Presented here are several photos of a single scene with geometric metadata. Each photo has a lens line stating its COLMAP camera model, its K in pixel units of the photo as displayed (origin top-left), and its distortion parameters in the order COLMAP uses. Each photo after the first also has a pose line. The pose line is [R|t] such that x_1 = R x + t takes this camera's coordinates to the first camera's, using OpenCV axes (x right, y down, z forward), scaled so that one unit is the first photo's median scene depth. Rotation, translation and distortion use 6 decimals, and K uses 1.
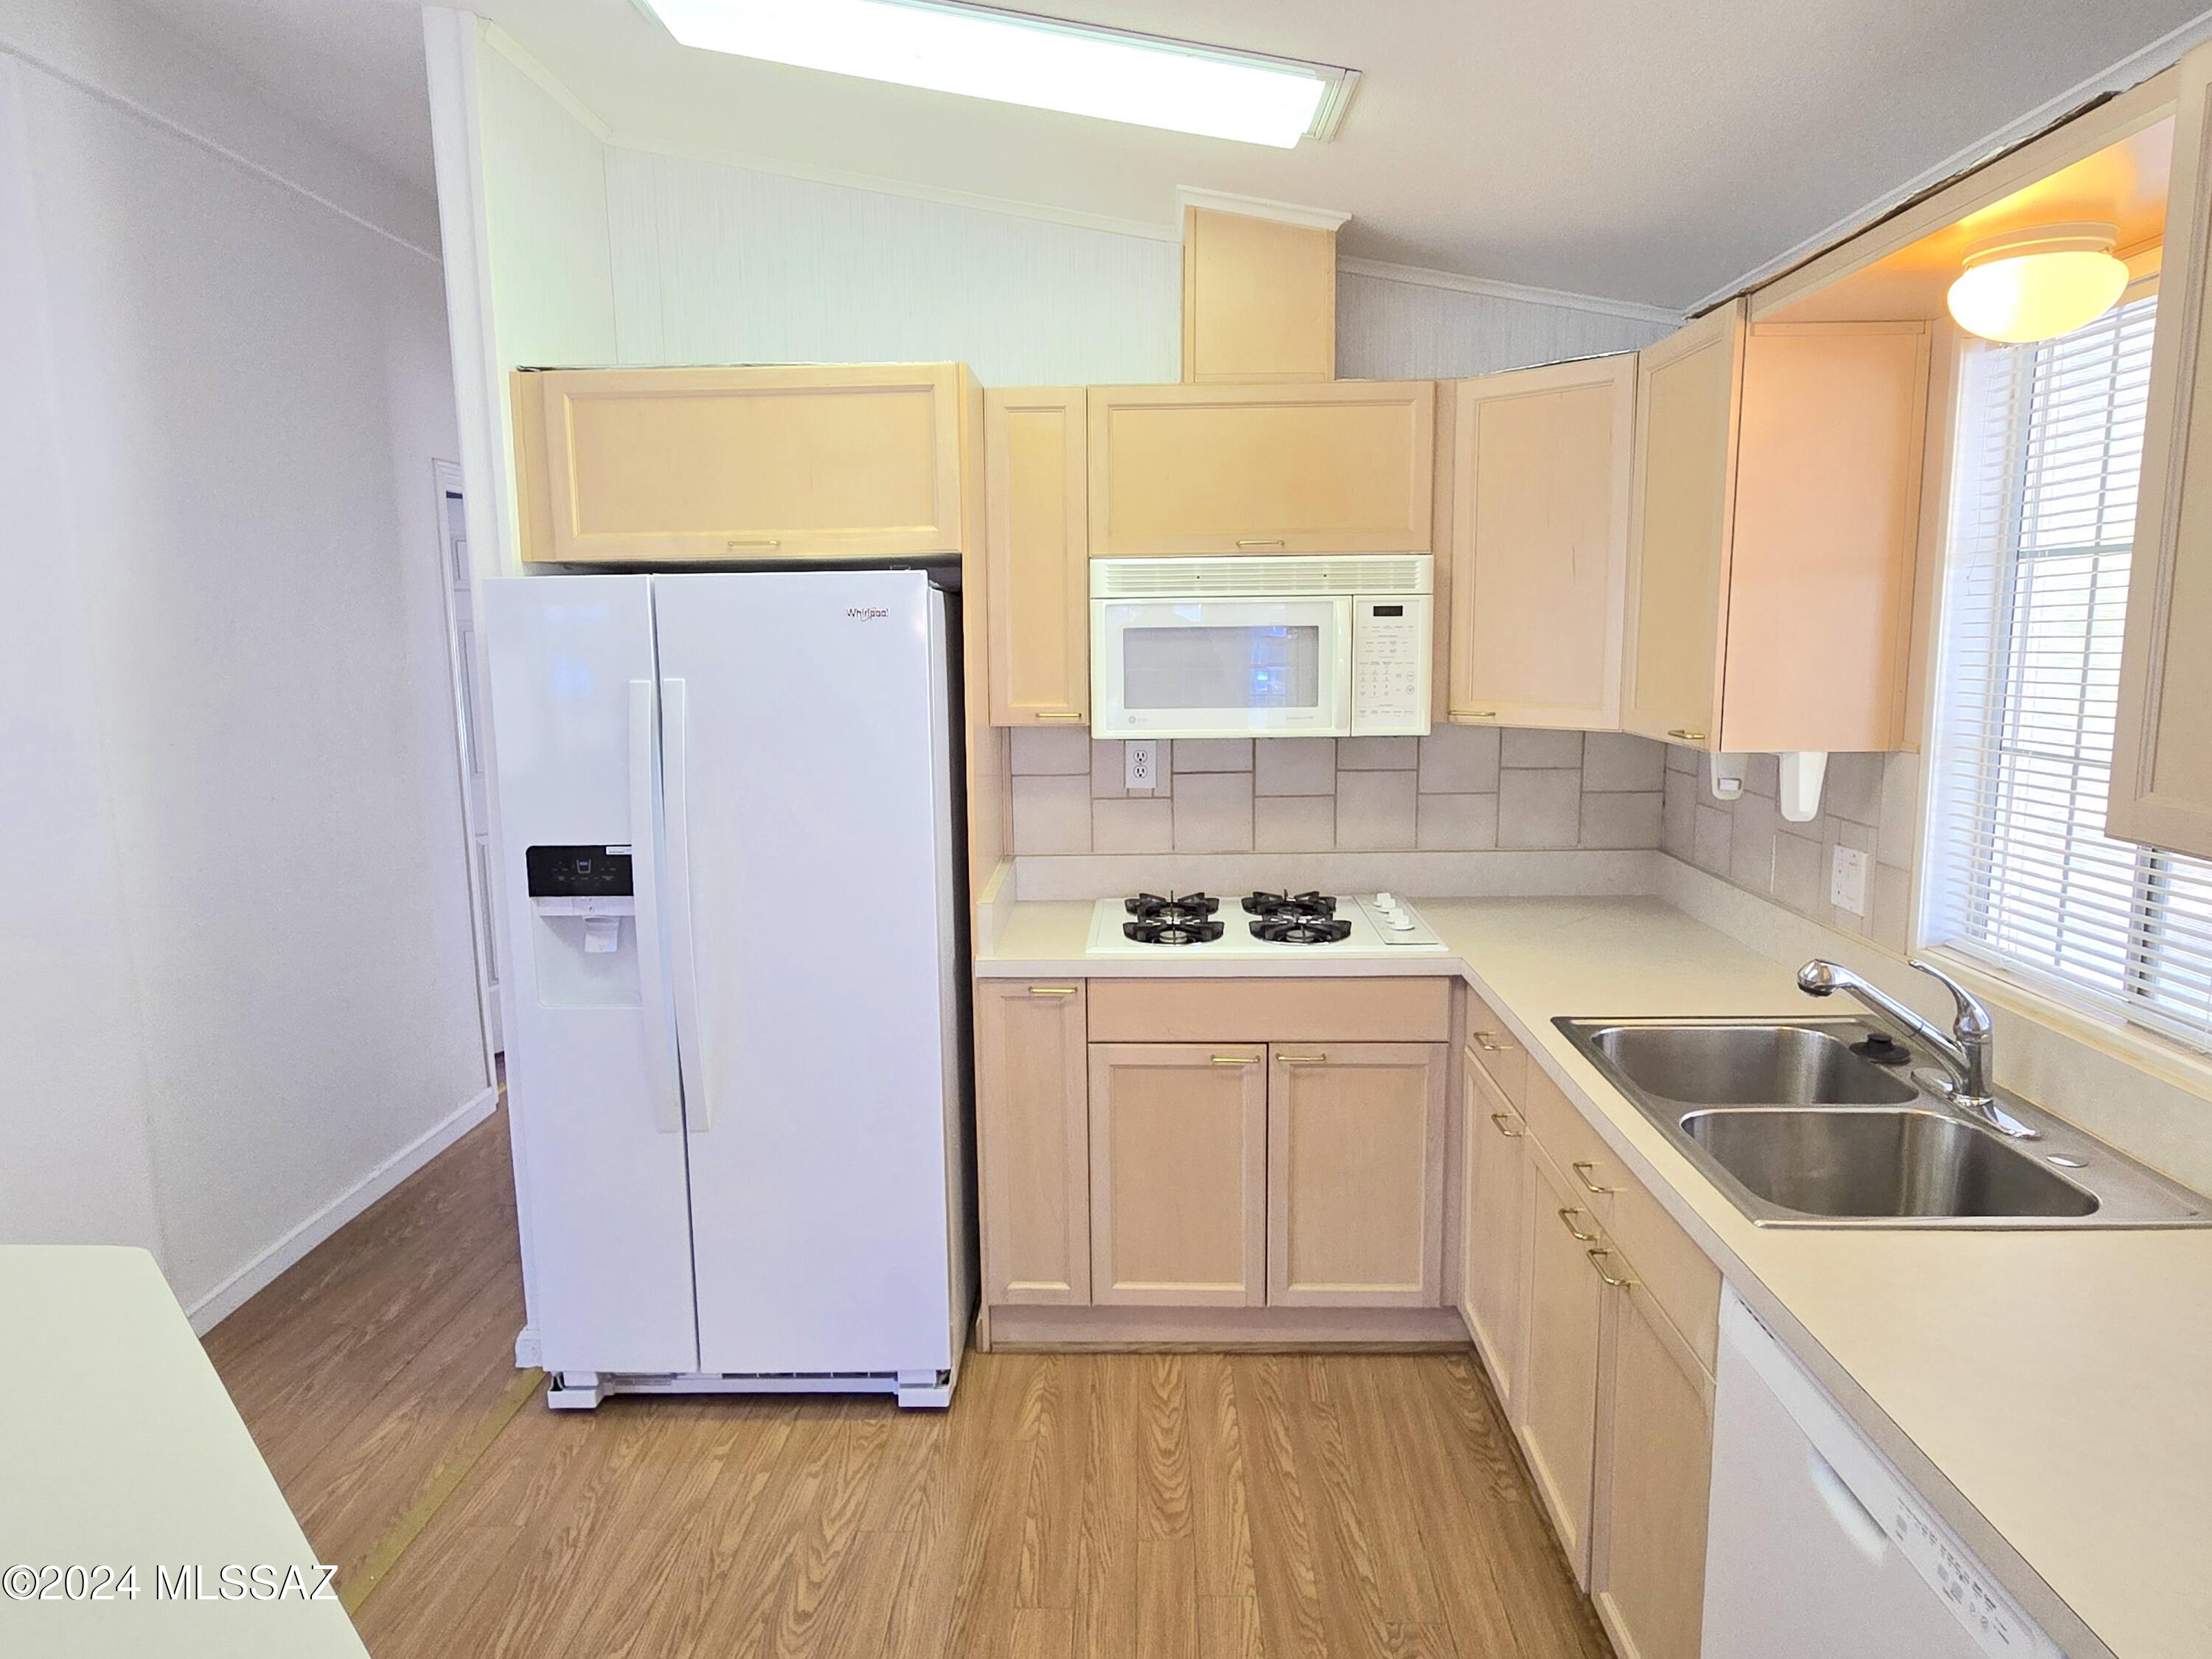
lens RADIAL K [[1382.8, 0, 1091.9], [0, 1382.8, 828.9], [0, 0, 1]] dist [-0.007032, 0.006861]
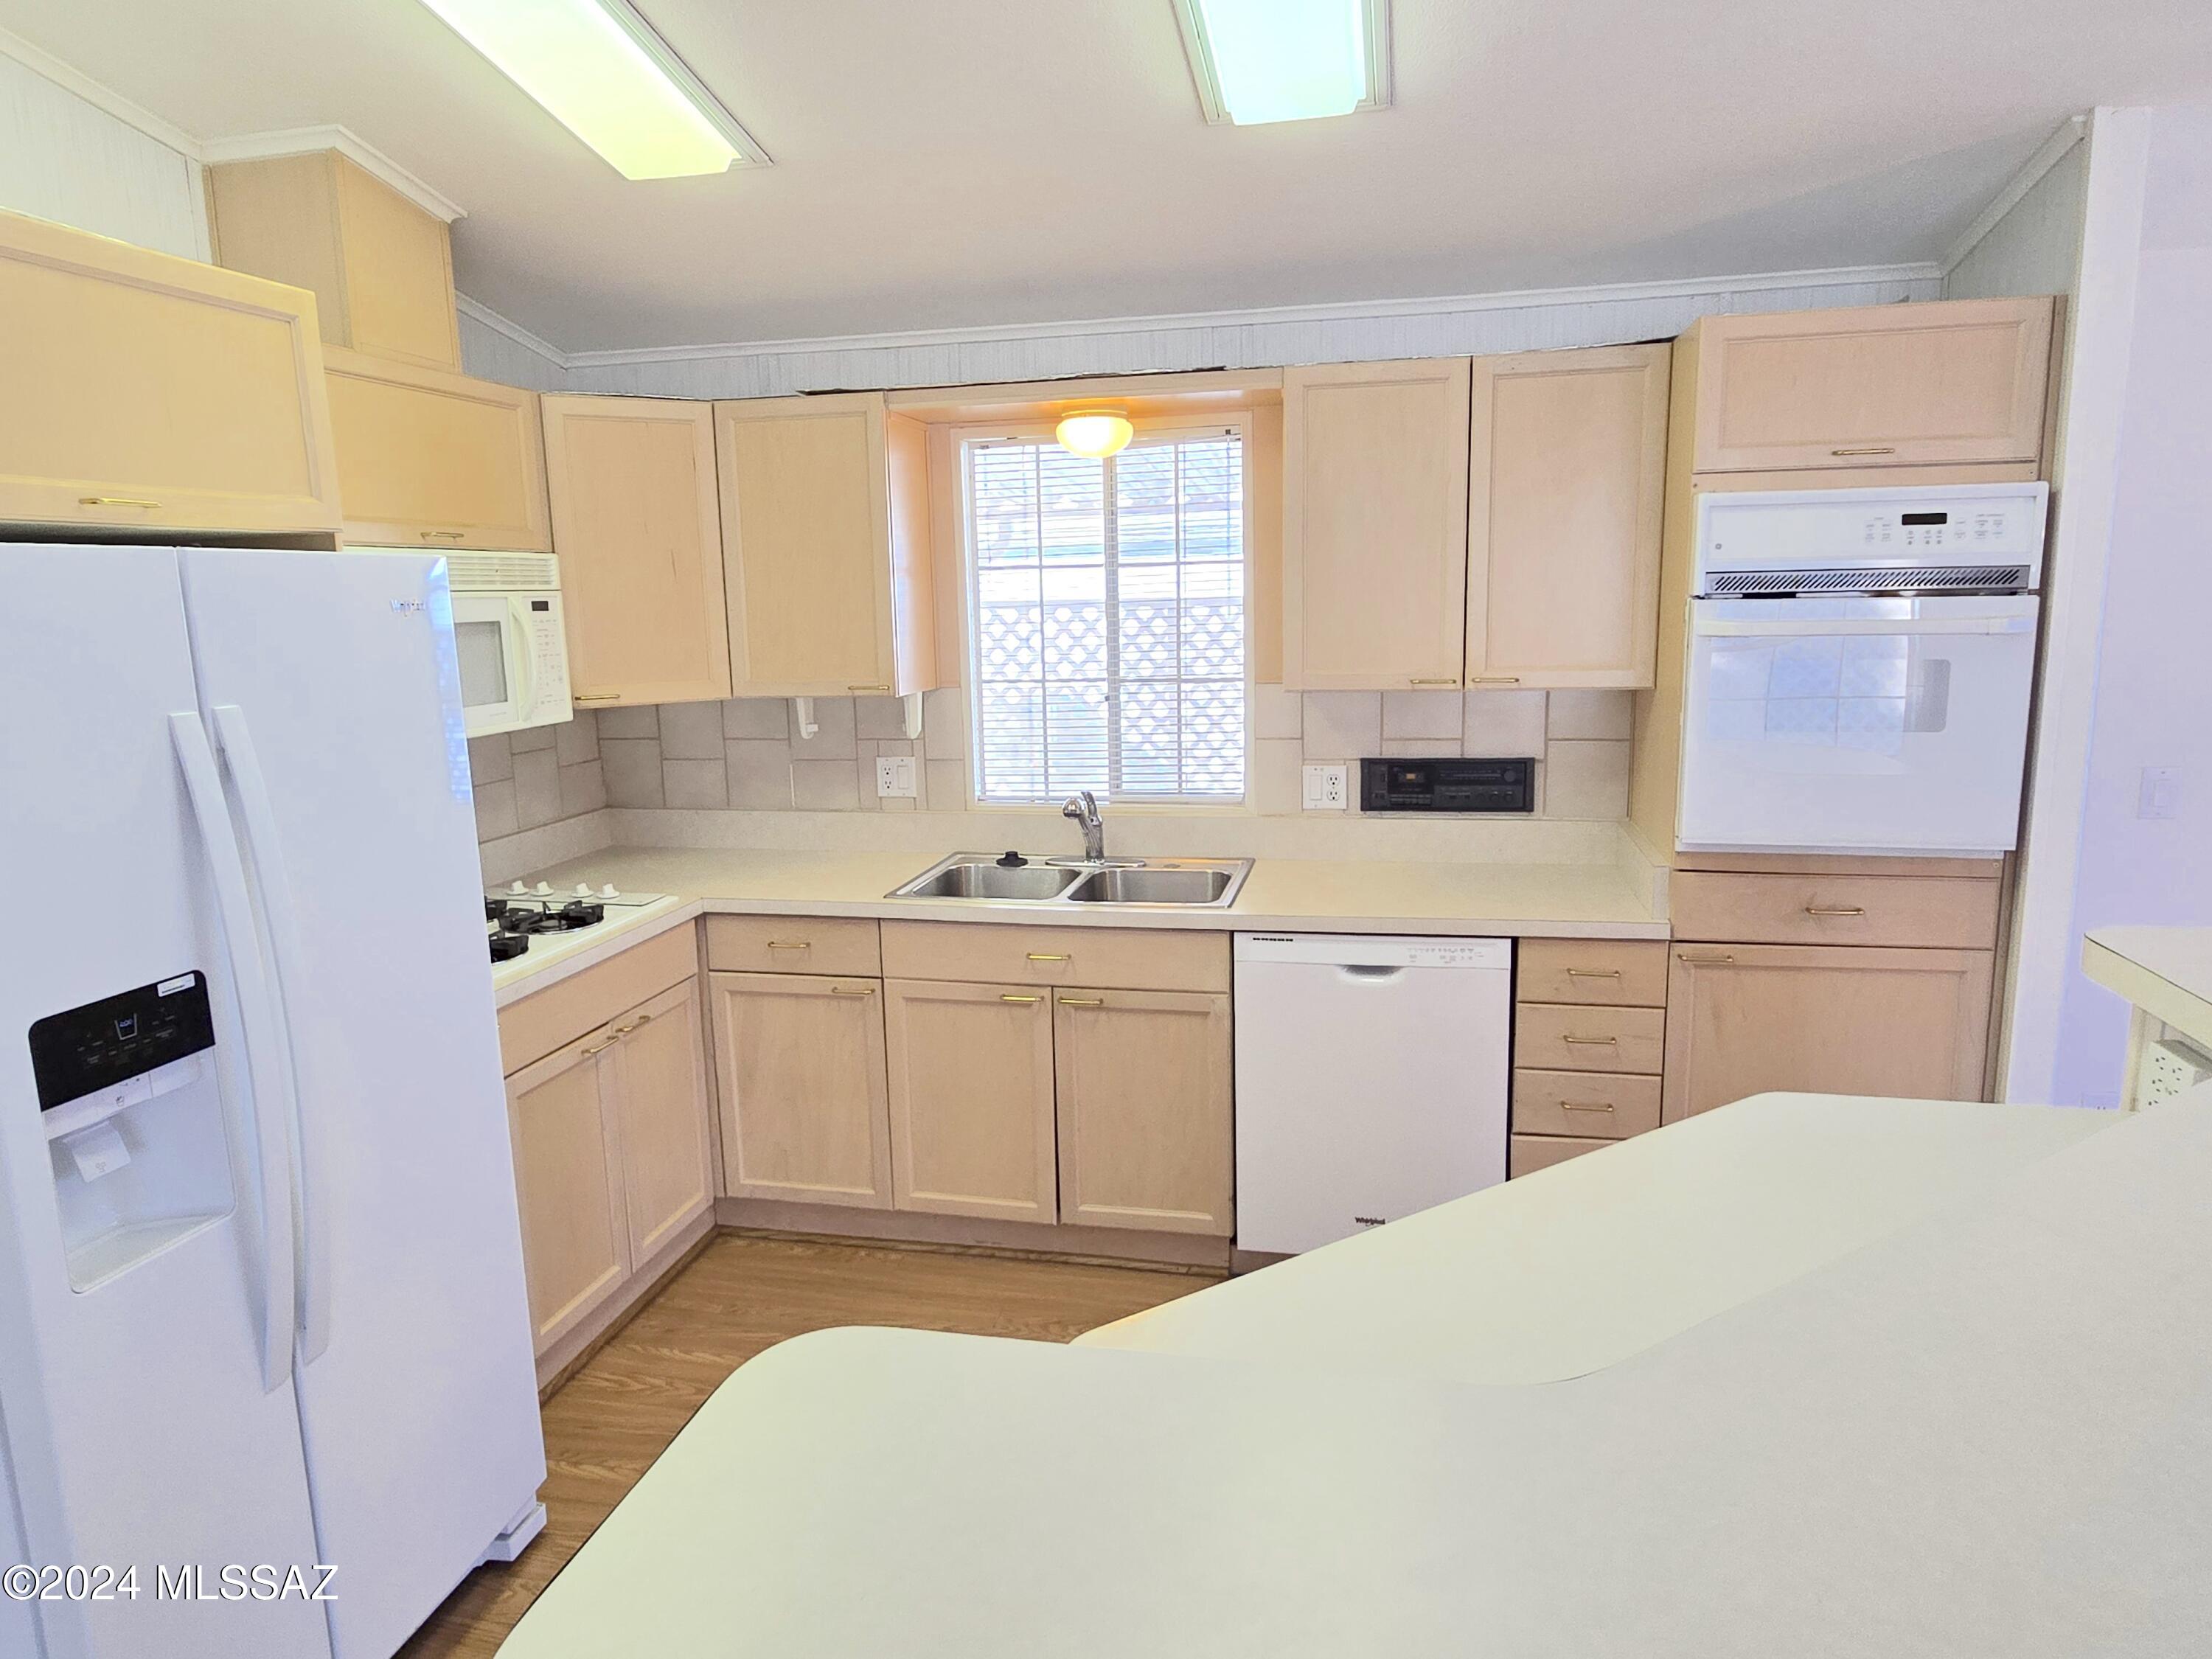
lens RADIAL K [[1382.8, 0, 1098.1], [0, 1382.8, 829.6], [0, 0, 1]] dist [-0.007032, 0.006861]
pose [[0.177573, -0.159100, 0.971162, -0.773846], [0.166211, 0.977517, 0.129750, -0.058277], [-0.969970, 0.138378, 0.200025, 0.409059]]
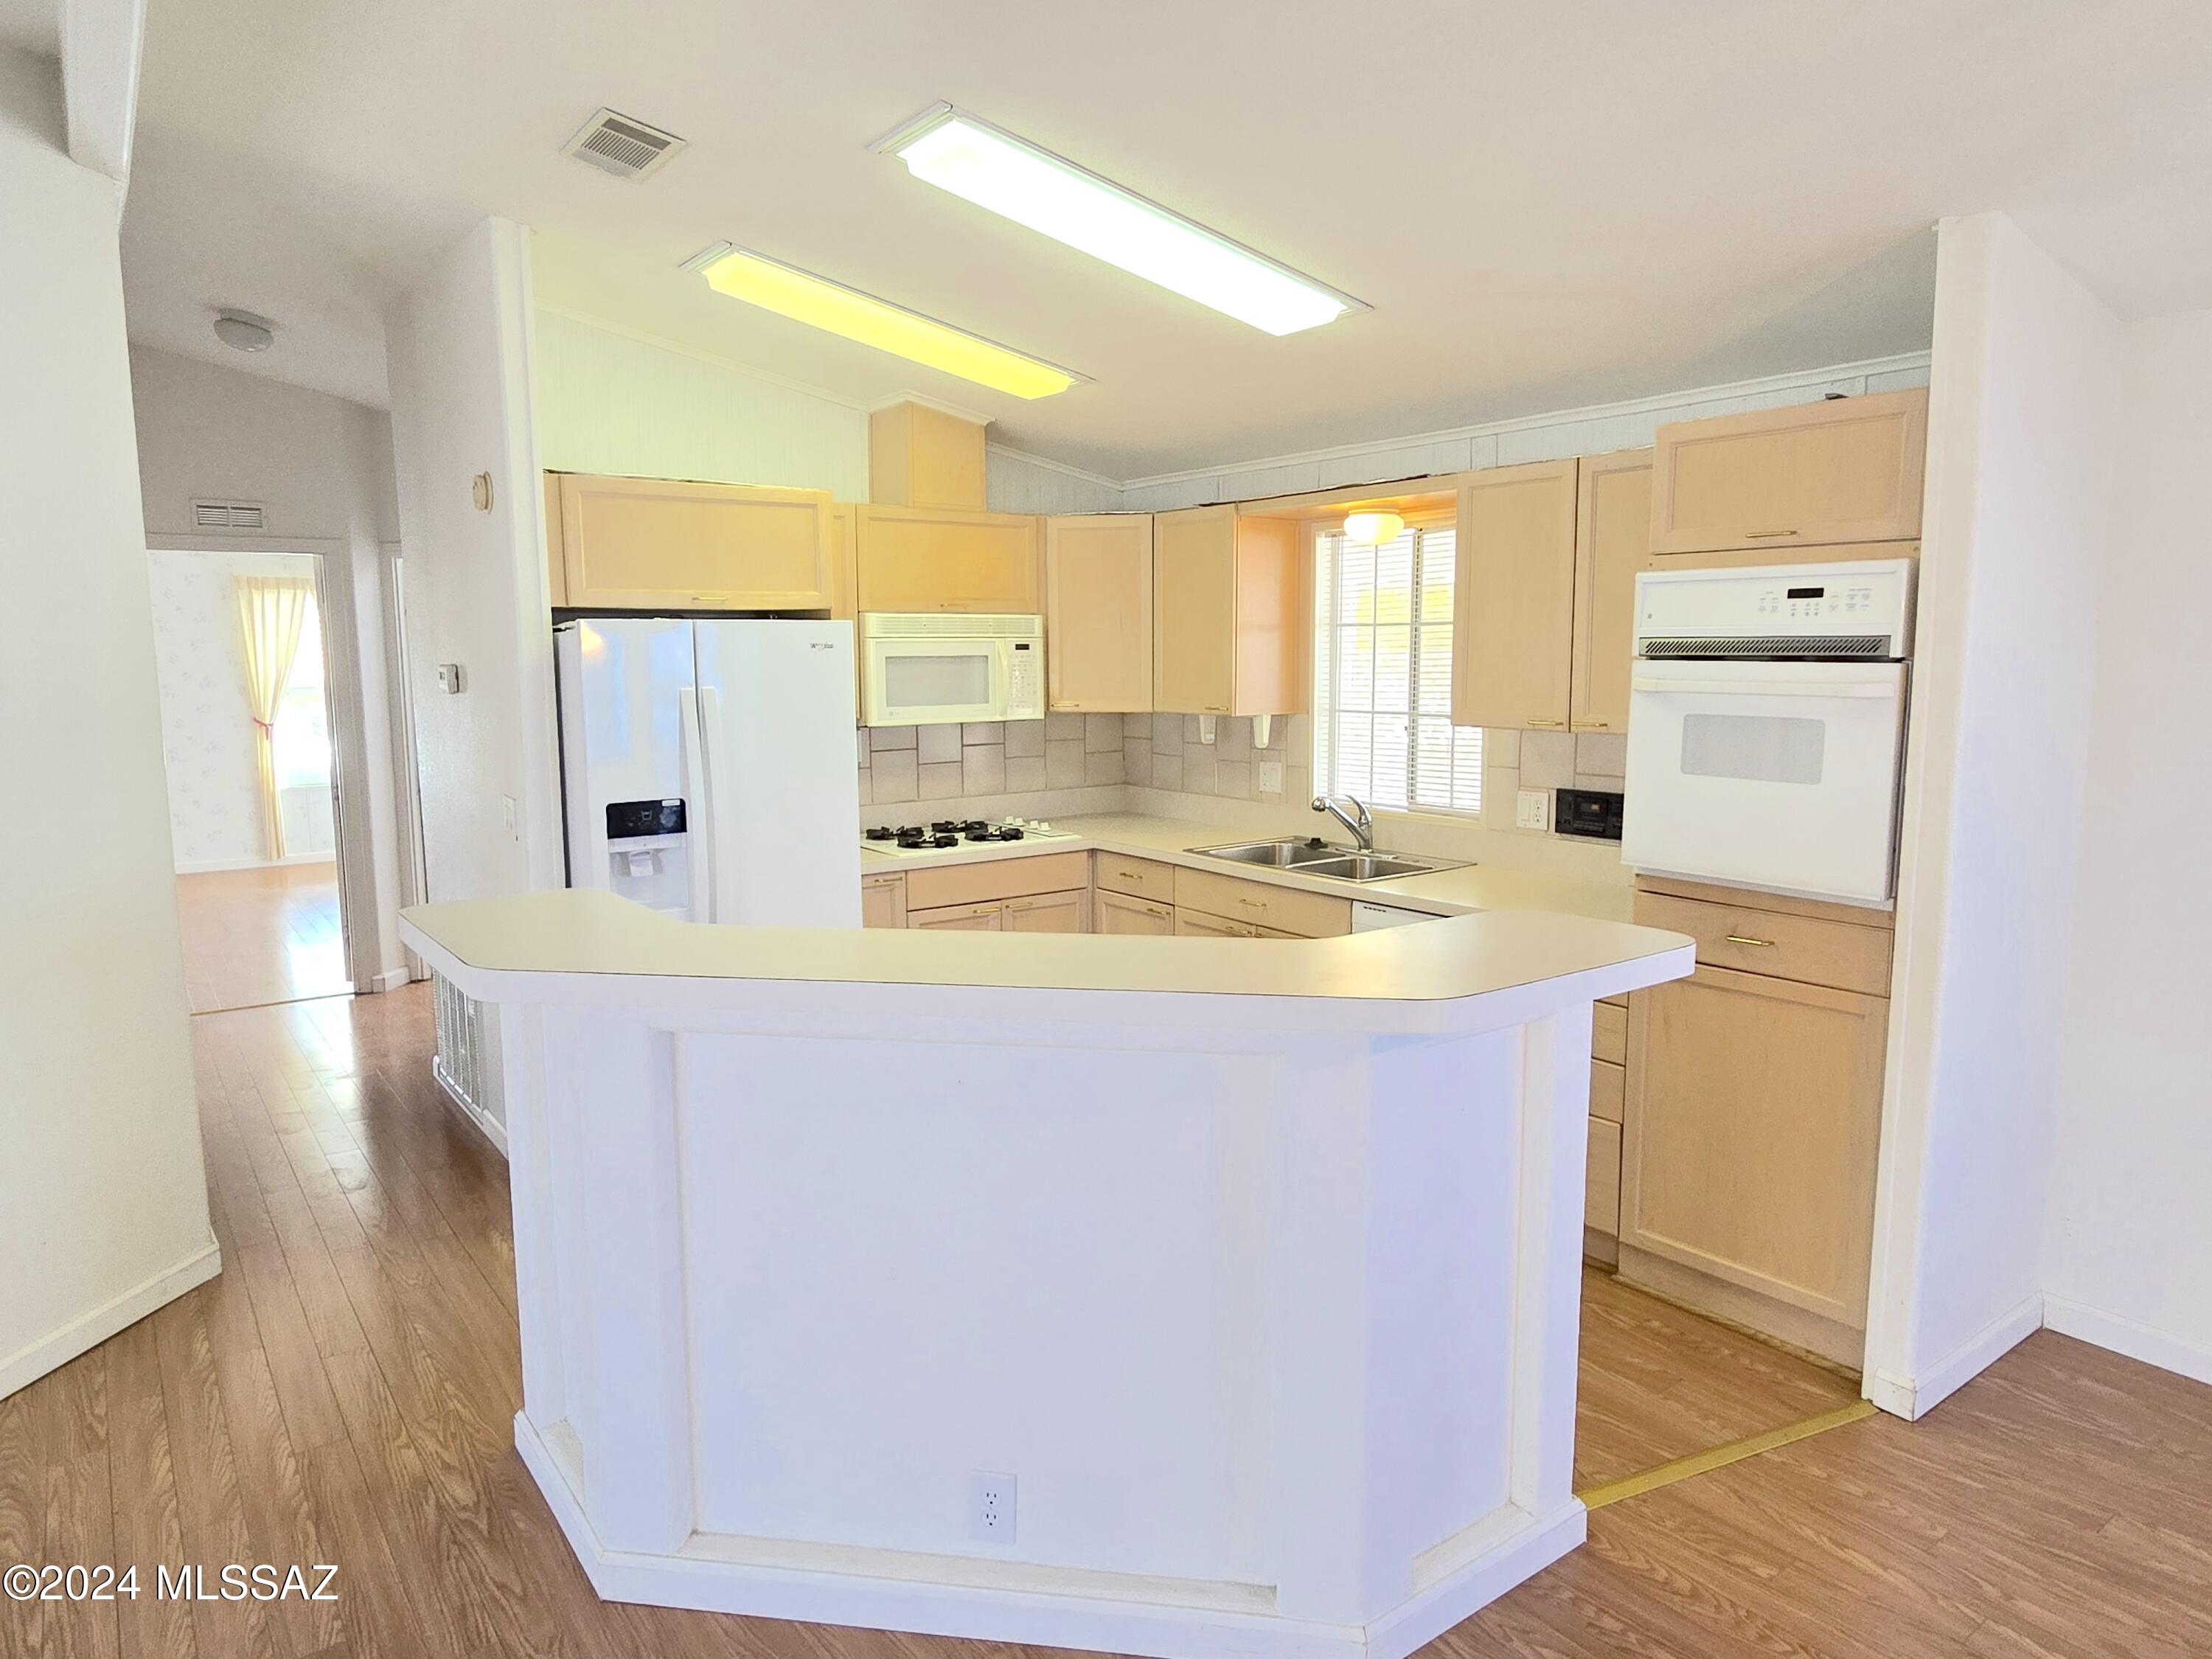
lens RADIAL K [[1382.8, 0, 1096.2], [0, 1382.8, 827.4], [0, 0, 1]] dist [-0.007032, 0.006861]
pose [[0.783334, -0.071320, 0.617496, -0.810145], [0.087150, 0.996185, 0.004503, 0.067938], [-0.615461, 0.050287, 0.786561, -0.408770]]
